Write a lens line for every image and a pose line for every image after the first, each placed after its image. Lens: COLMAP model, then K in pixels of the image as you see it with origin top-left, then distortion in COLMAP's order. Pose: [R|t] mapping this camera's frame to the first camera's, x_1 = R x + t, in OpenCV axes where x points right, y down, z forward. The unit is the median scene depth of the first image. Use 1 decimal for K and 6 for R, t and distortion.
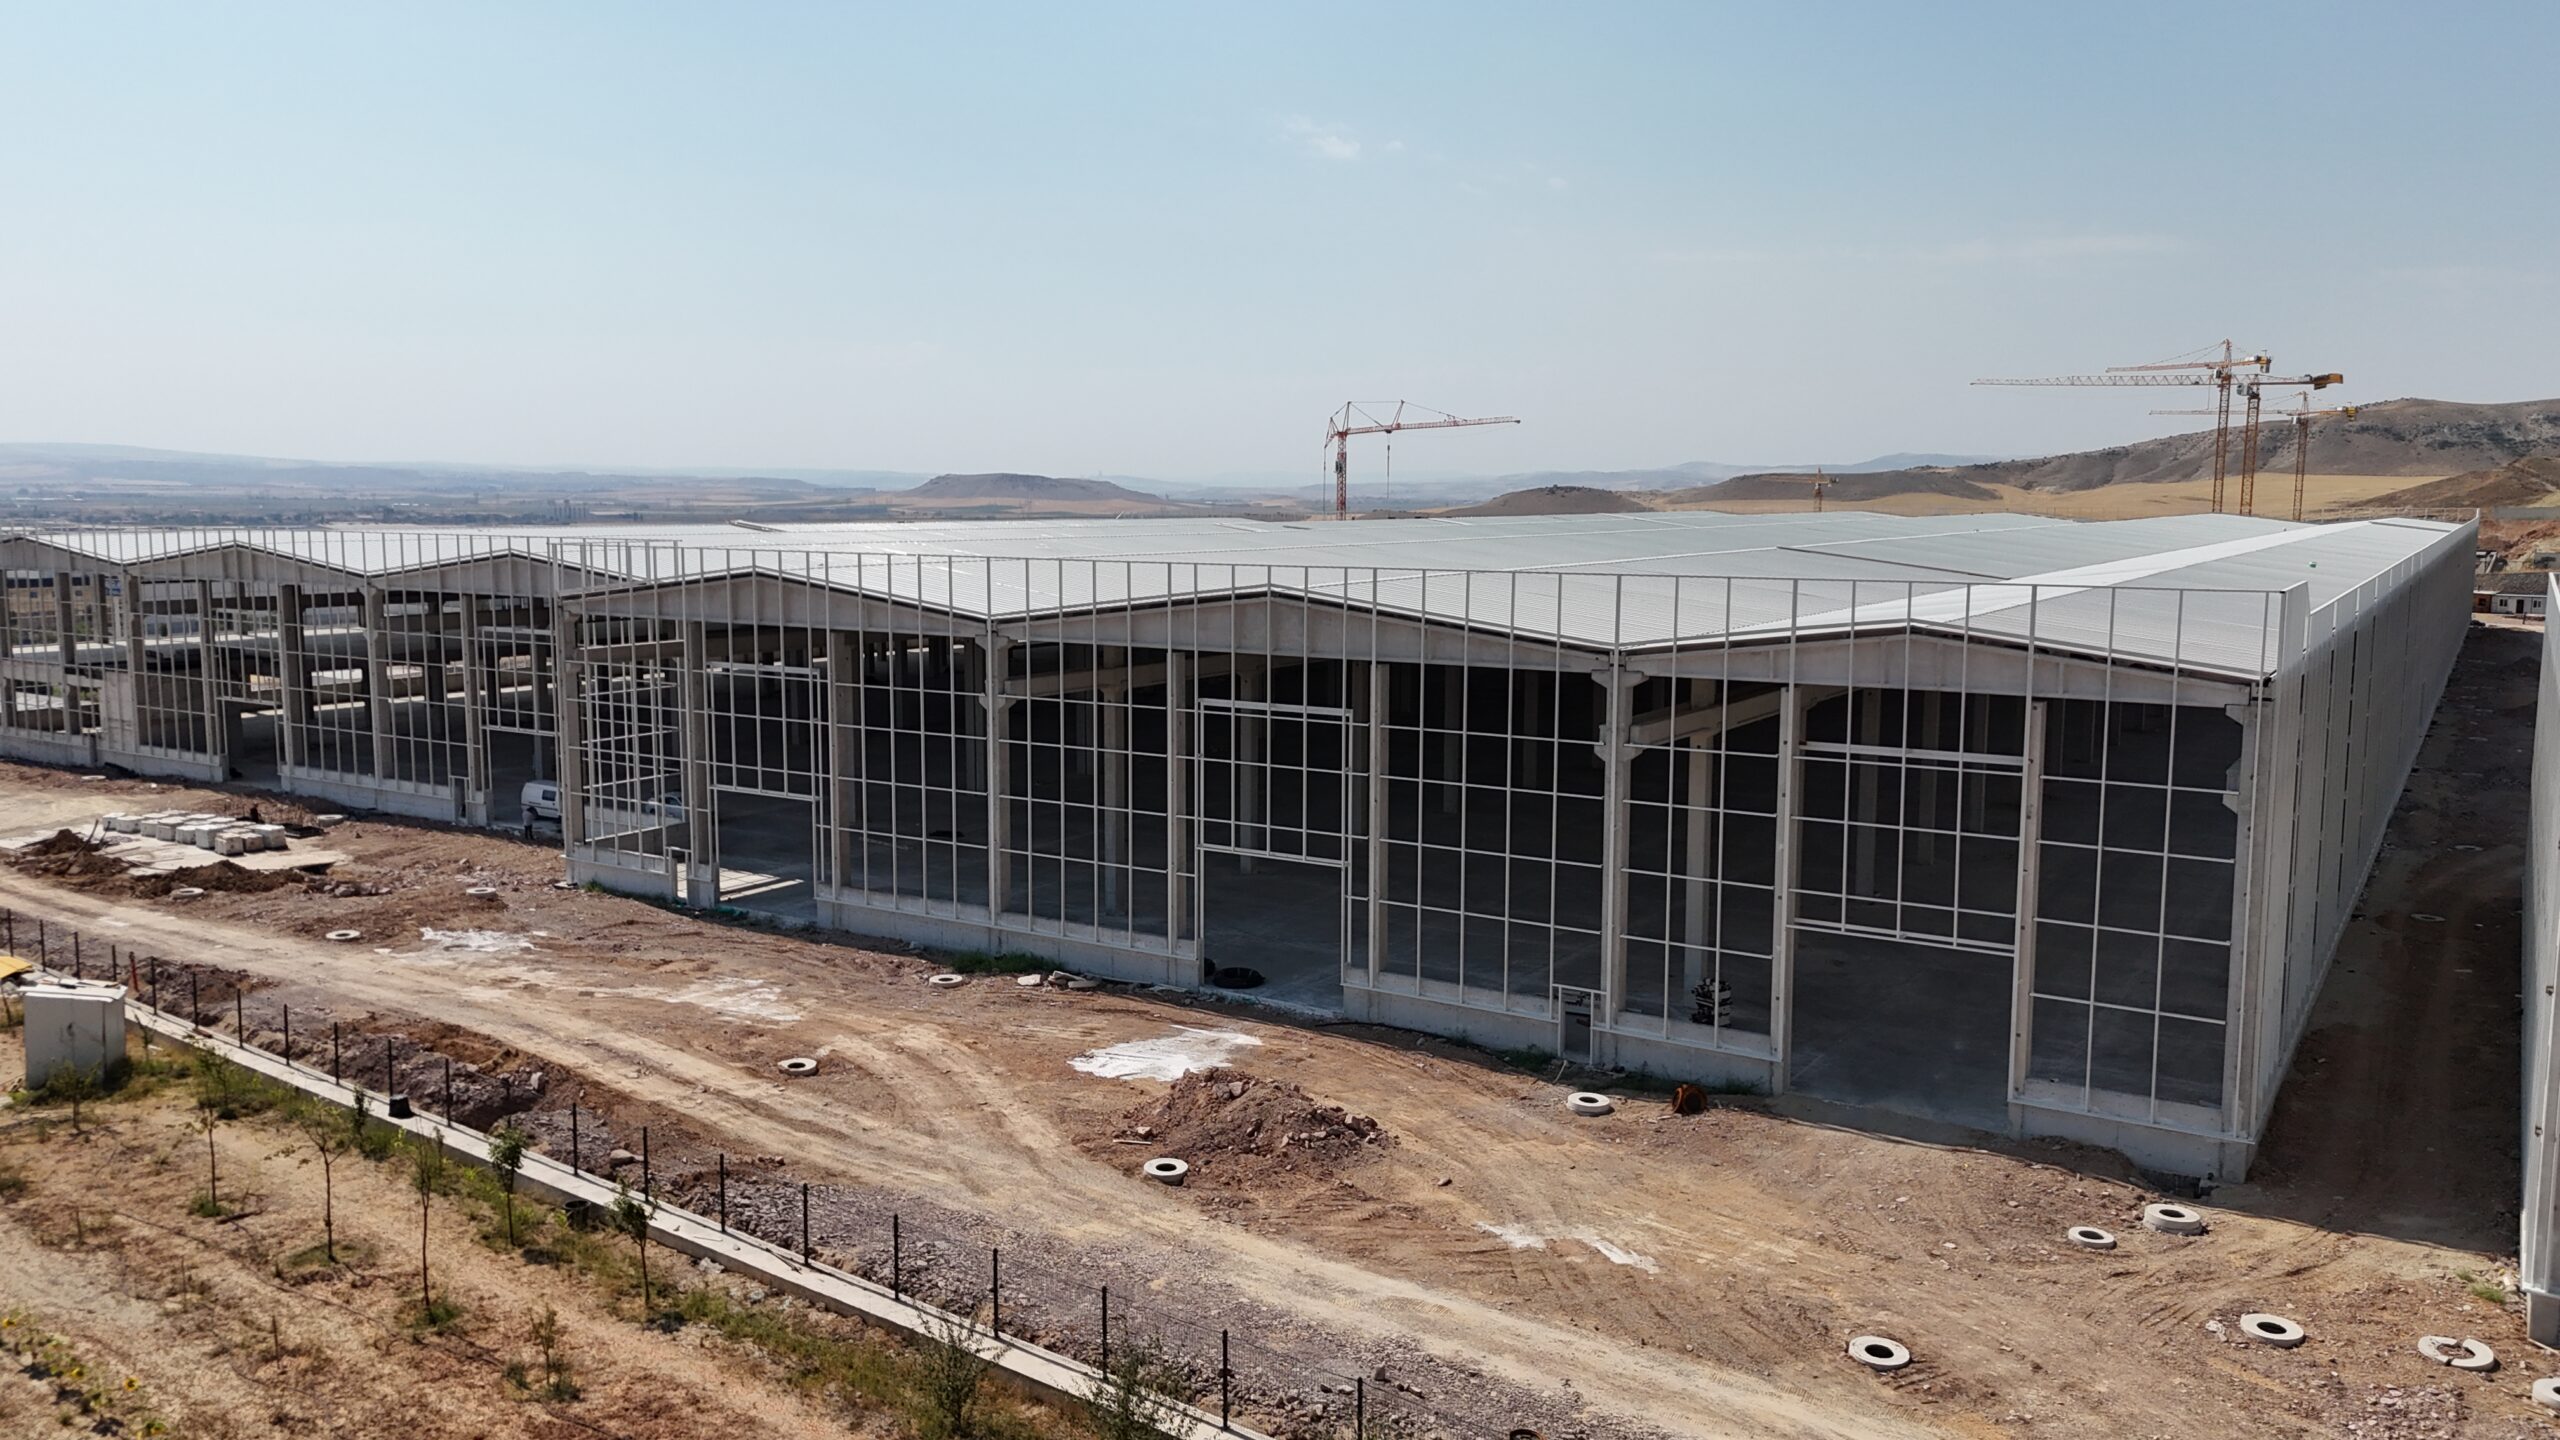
lens RADIAL K [[1883.0, 0, 1266.7], [0, 1883.0, 707.4], [0, 0, 1]] dist [0.060507, -0.052857]
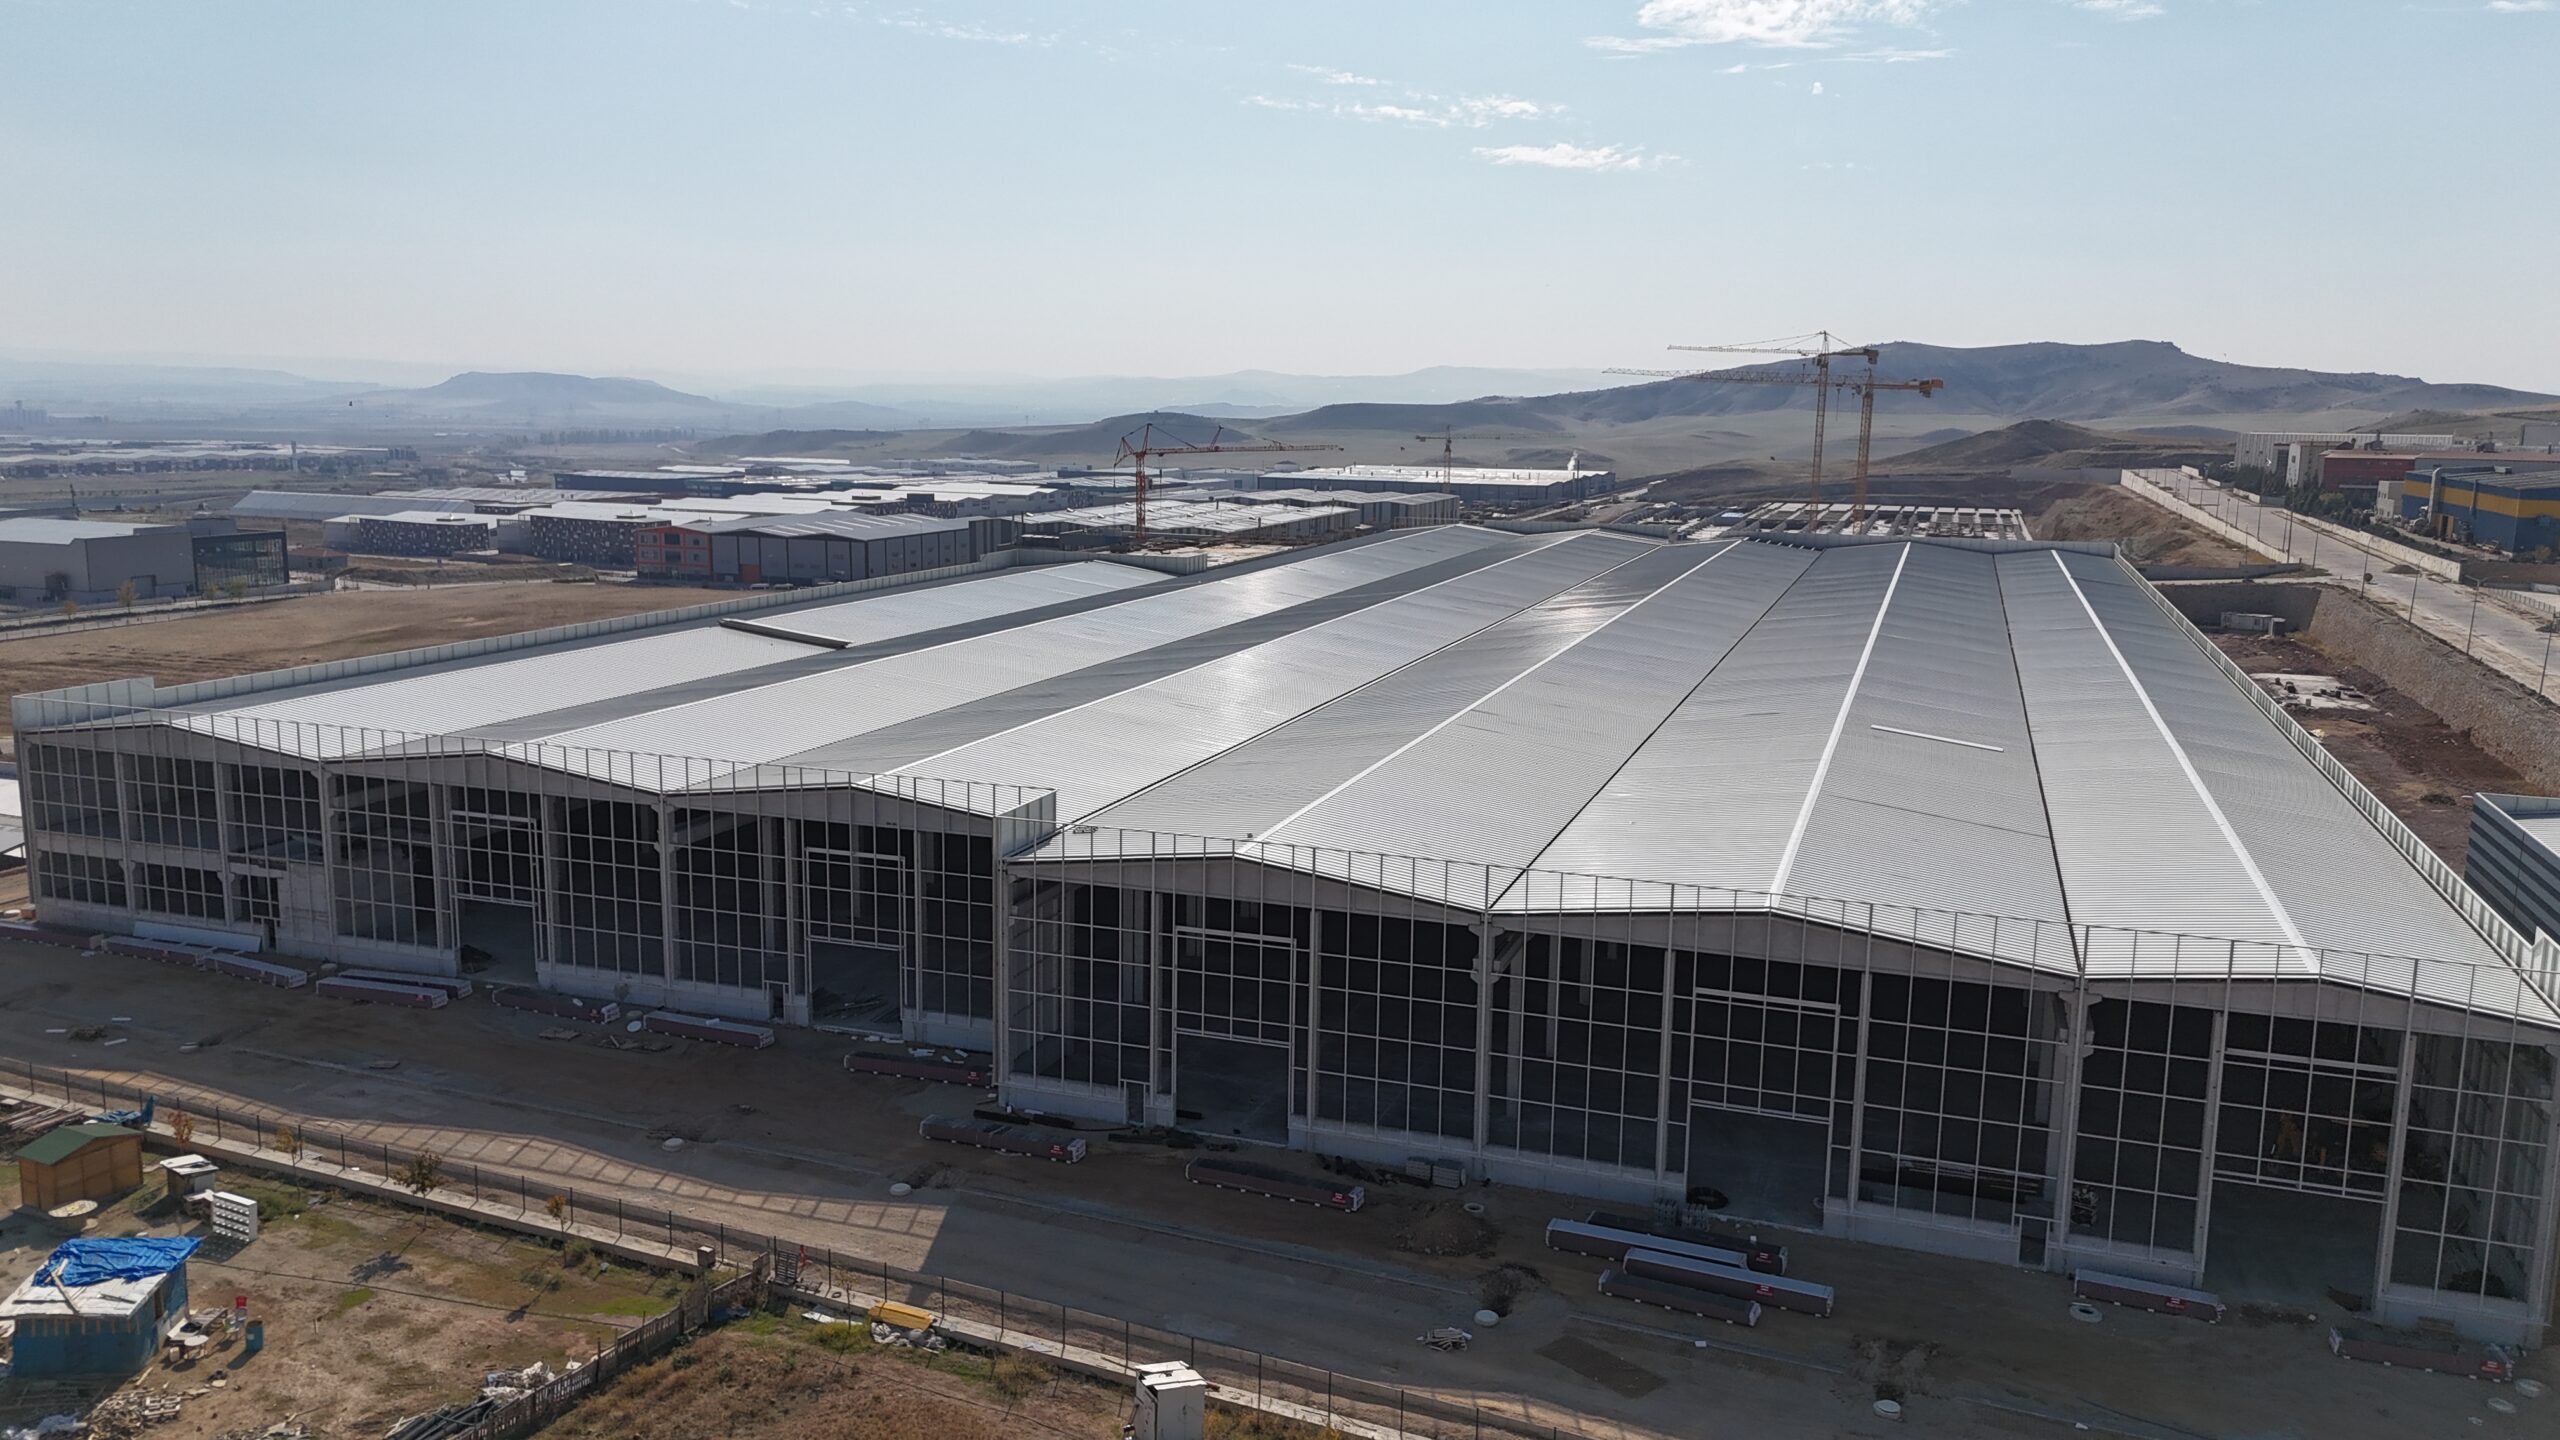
lens RADIAL K [[1883.0, 0, 1281.7], [0, 1883.0, 719.8], [0, 0, 1]] dist [0.060507, -0.052857]
pose [[0.972181, -0.024266, 0.232971, -0.648734], [0.011371, 0.998336, 0.056533, -0.281770], [-0.233955, -0.052311, 0.970839, -0.177590]]
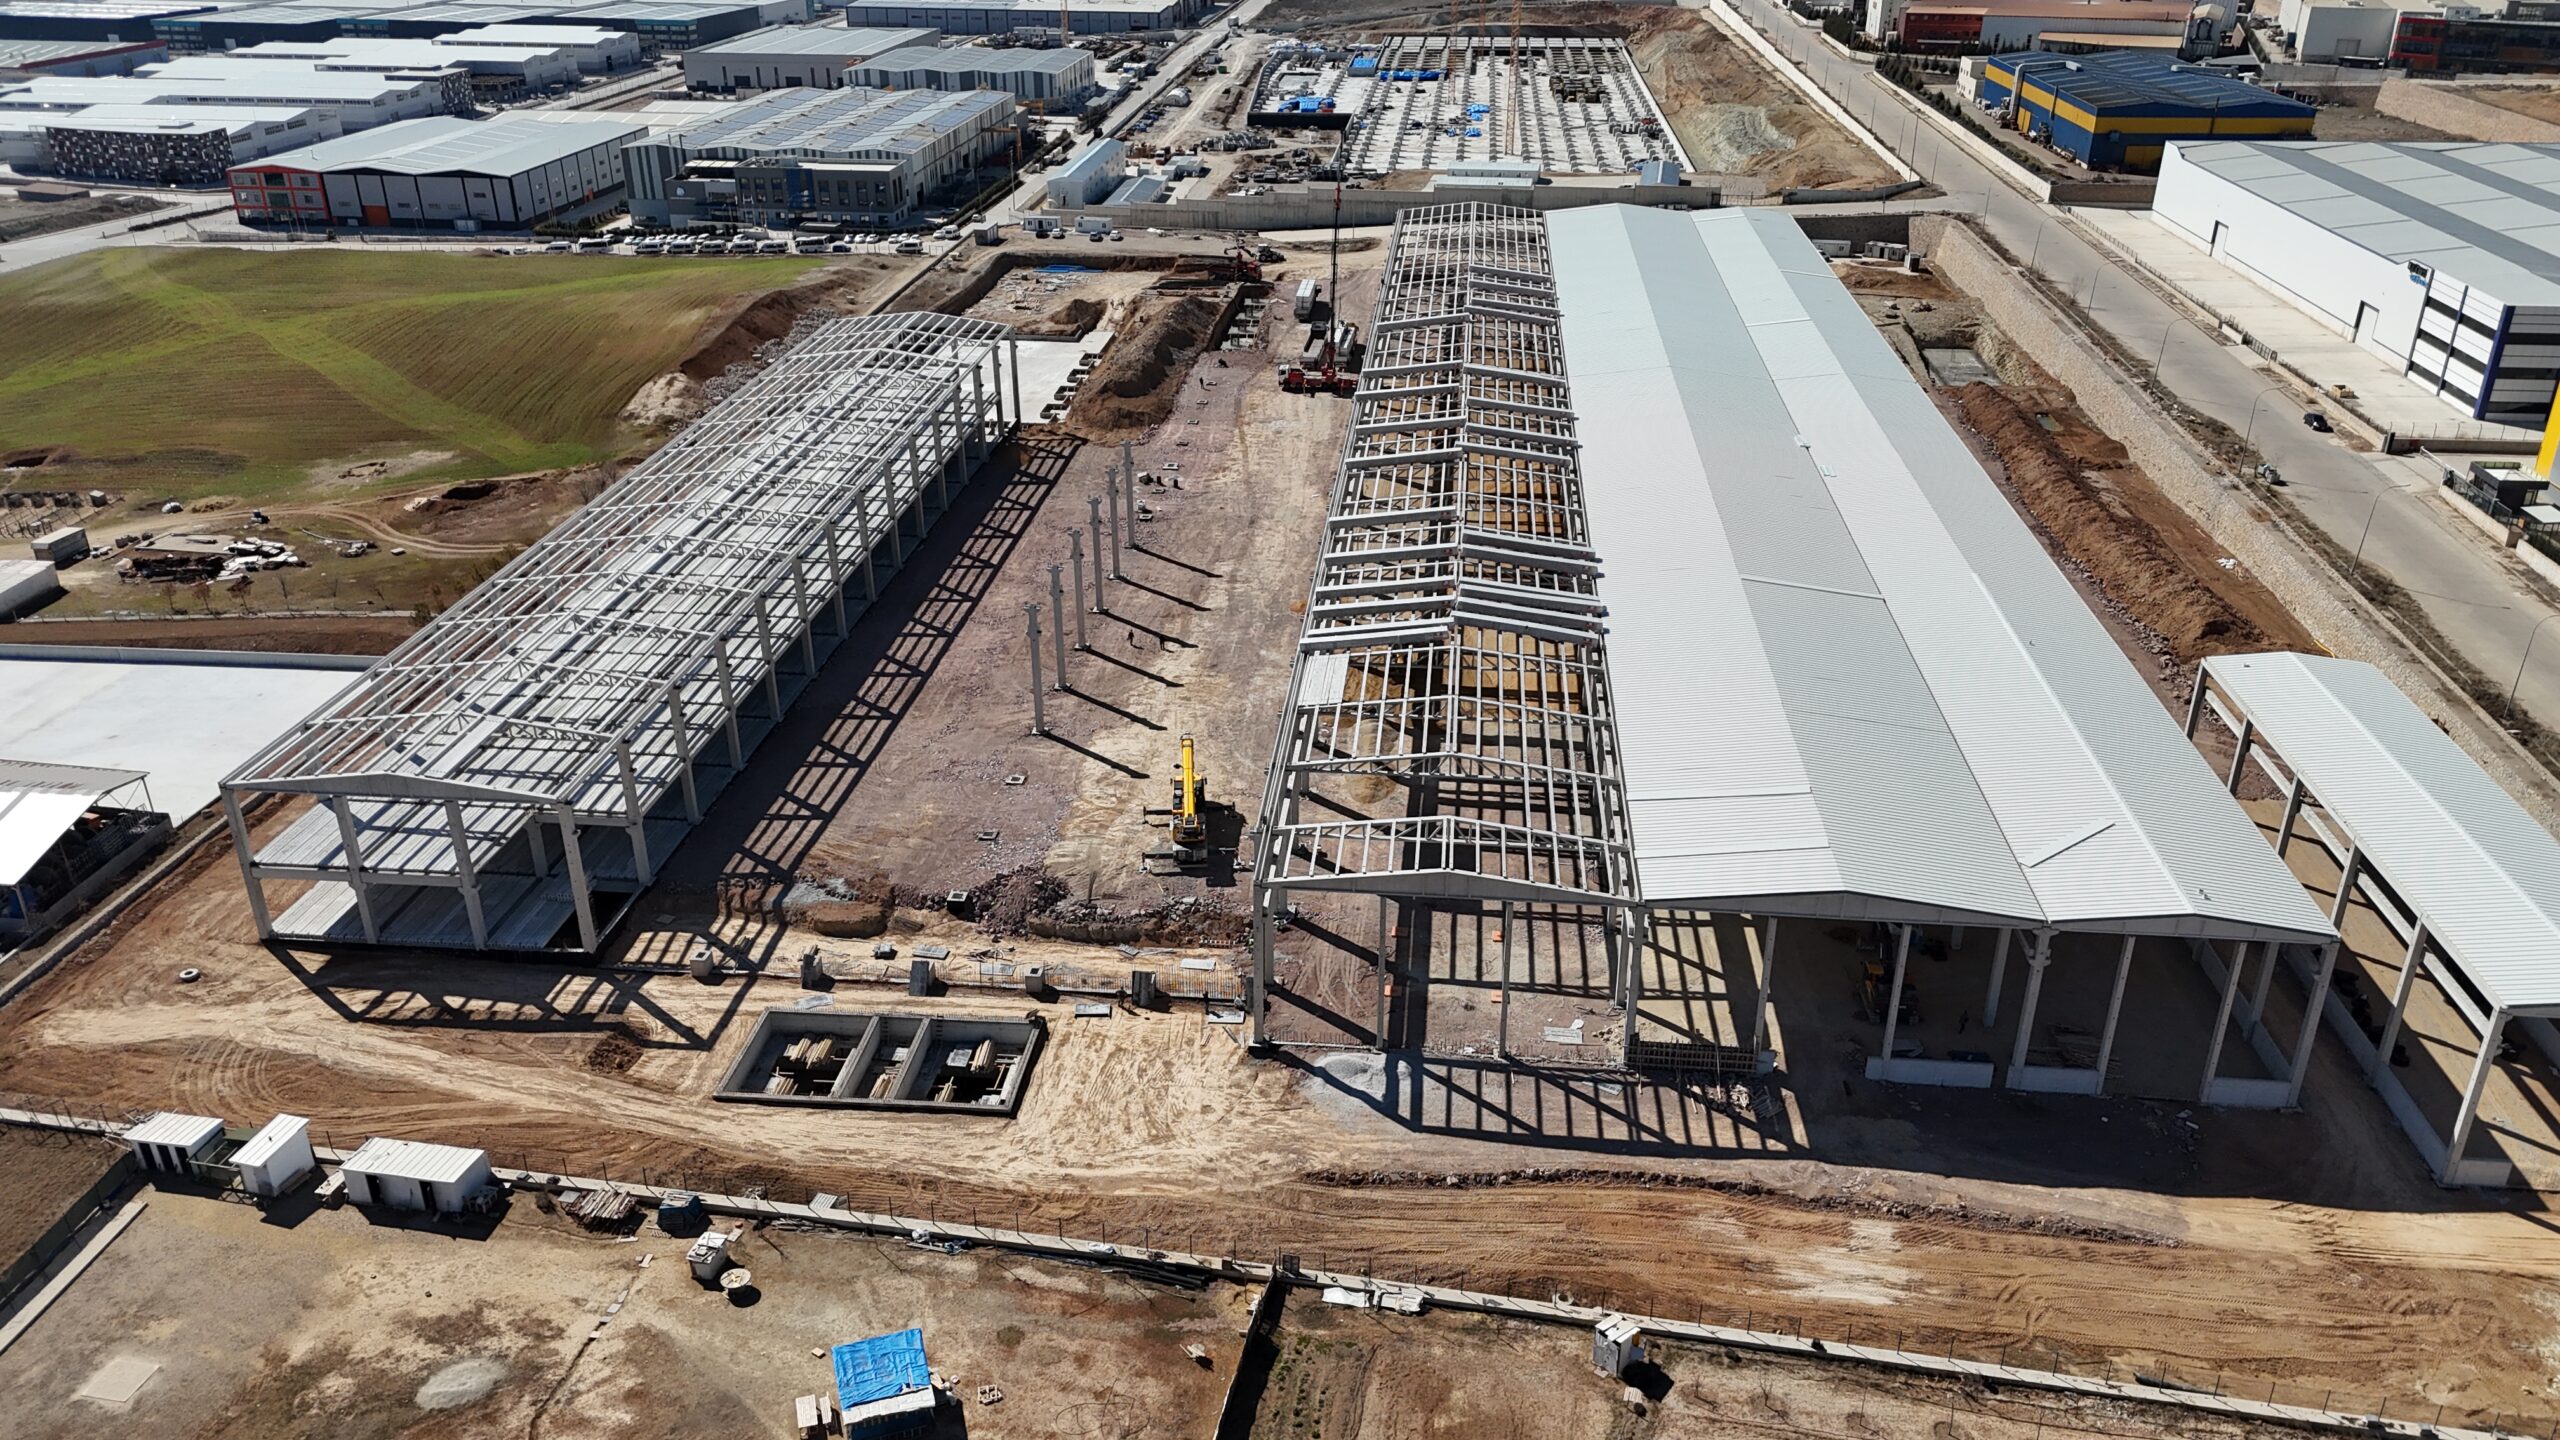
lens RADIAL K [[1883.0, 0, 1282.6], [0, 1883.0, 719.8], [0, 0, 1]] dist [0.060507, -0.052857]
pose [[0.887816, -0.197898, 0.415475, -1.297735], [0.053426, 0.941034, 0.334066, -0.918165], [-0.457088, -0.274392, 0.846038, -0.305280]]
